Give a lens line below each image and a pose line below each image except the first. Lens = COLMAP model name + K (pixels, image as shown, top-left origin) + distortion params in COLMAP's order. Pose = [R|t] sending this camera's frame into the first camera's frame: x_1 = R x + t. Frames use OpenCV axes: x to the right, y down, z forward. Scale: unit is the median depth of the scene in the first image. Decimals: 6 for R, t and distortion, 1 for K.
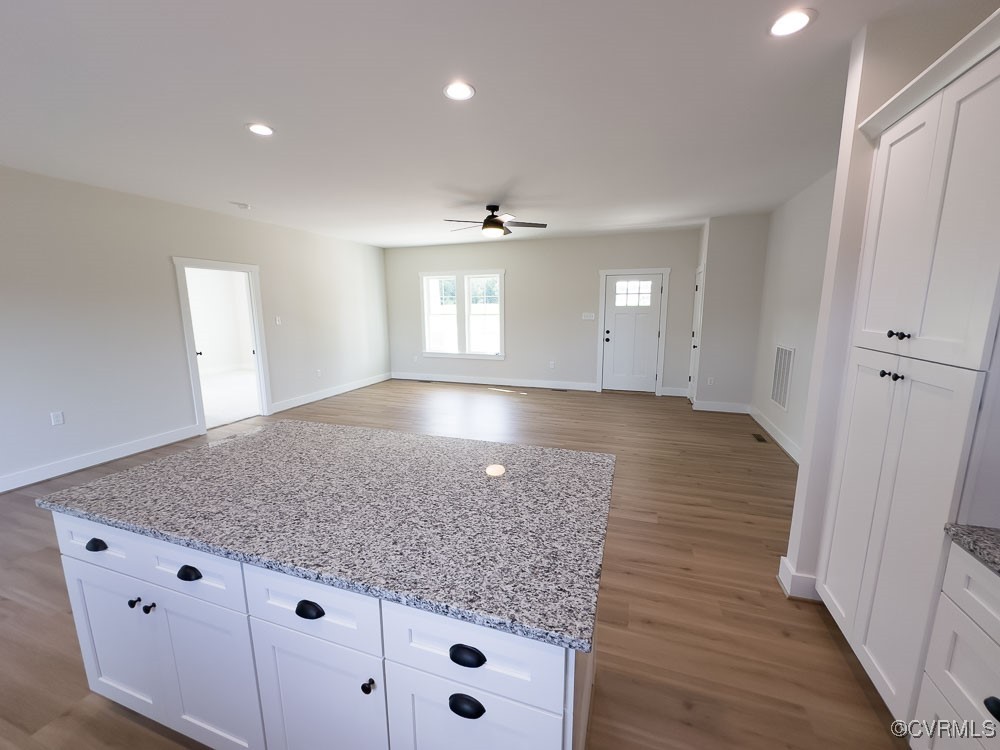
lens RADIAL K [[403.9, 0, 500.0], [0, 403.9, 375.0], [0, 0, 1]] dist [-0.000765, -0.000099]
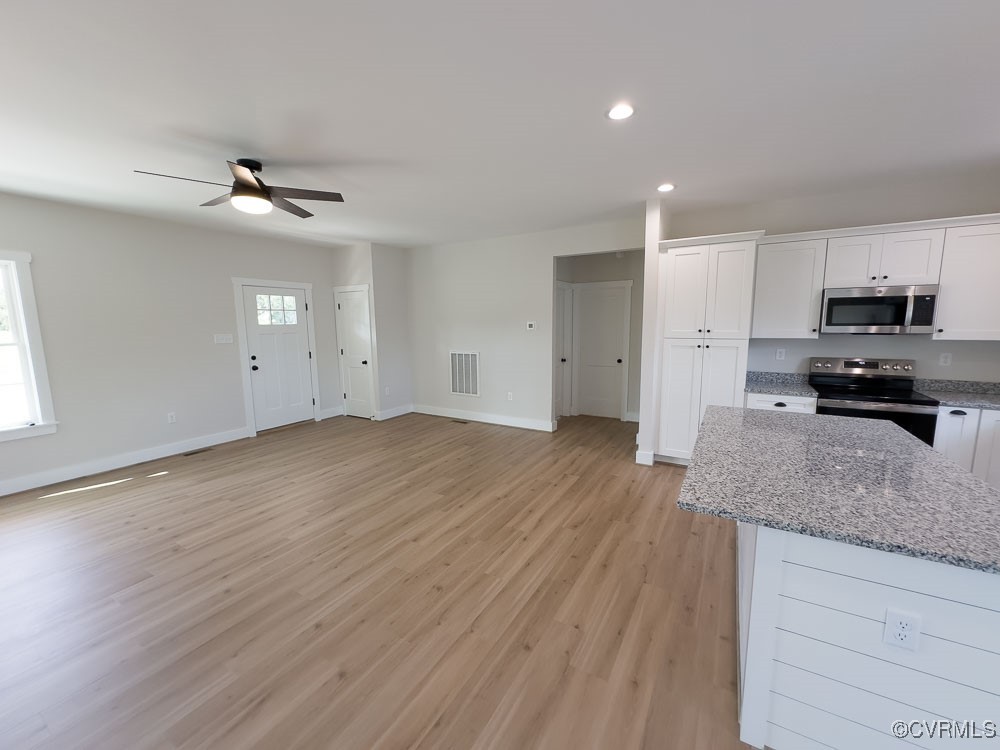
lens RADIAL K [[404.2, 0, 500.0], [0, 404.2, 375.0], [0, 0, 1]] dist [-0.003039, -0.000364]
pose [[0.187153, -0.124435, 0.974418, -0.557576], [0.174215, 0.980425, 0.091742, -0.086606], [-0.966759, 0.152589, 0.205168, 0.532898]]
